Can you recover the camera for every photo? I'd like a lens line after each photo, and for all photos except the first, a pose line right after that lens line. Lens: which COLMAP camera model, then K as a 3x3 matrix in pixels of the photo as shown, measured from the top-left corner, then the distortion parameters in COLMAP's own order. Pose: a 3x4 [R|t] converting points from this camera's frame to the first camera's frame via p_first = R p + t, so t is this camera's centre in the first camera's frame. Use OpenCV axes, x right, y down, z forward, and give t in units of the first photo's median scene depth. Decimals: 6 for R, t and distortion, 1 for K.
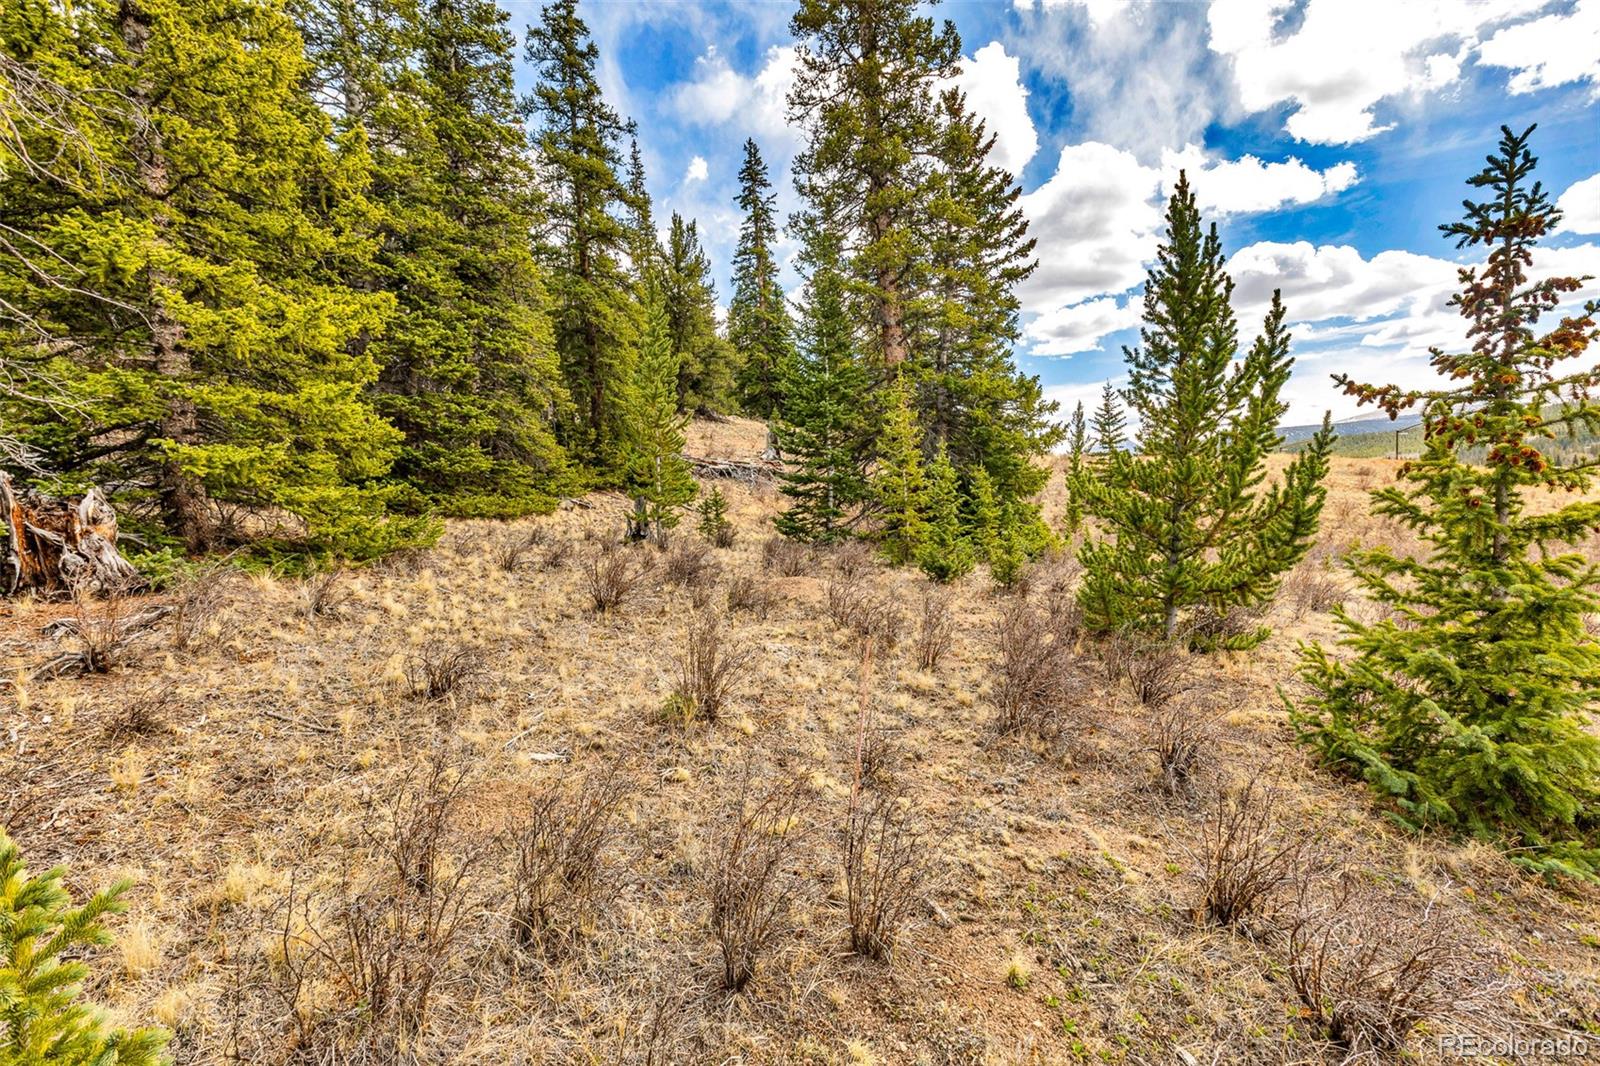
lens RADIAL K [[732.6, 0, 803.7], [0, 732.6, 561.0], [0, 0, 1]] dist [-0.003927, -0.001086]
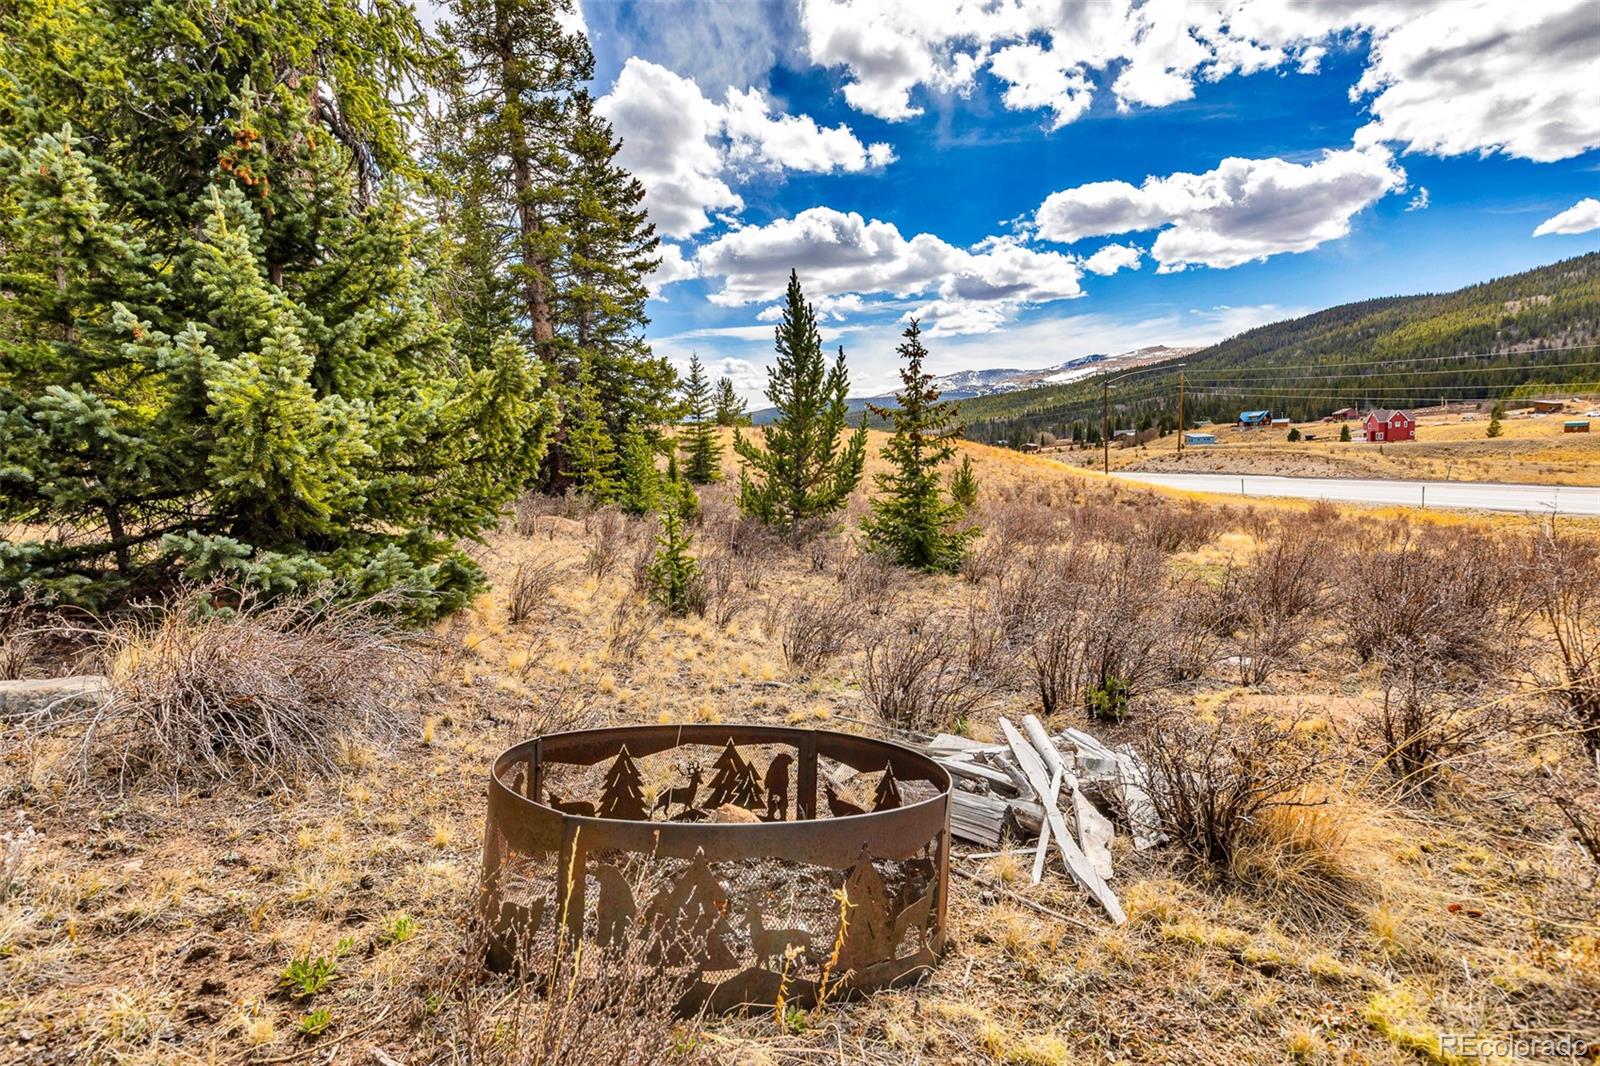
lens RADIAL K [[948.6, 0, 800.0], [0, 948.6, 533.0], [0, 0, 1]] dist [0.000695, 0.000091]
pose [[0.863340, -0.023385, 0.504080, -0.617658], [0.035817, 0.999246, -0.014988, 0.130694], [-0.503349, 0.030994, 0.863527, -0.932700]]
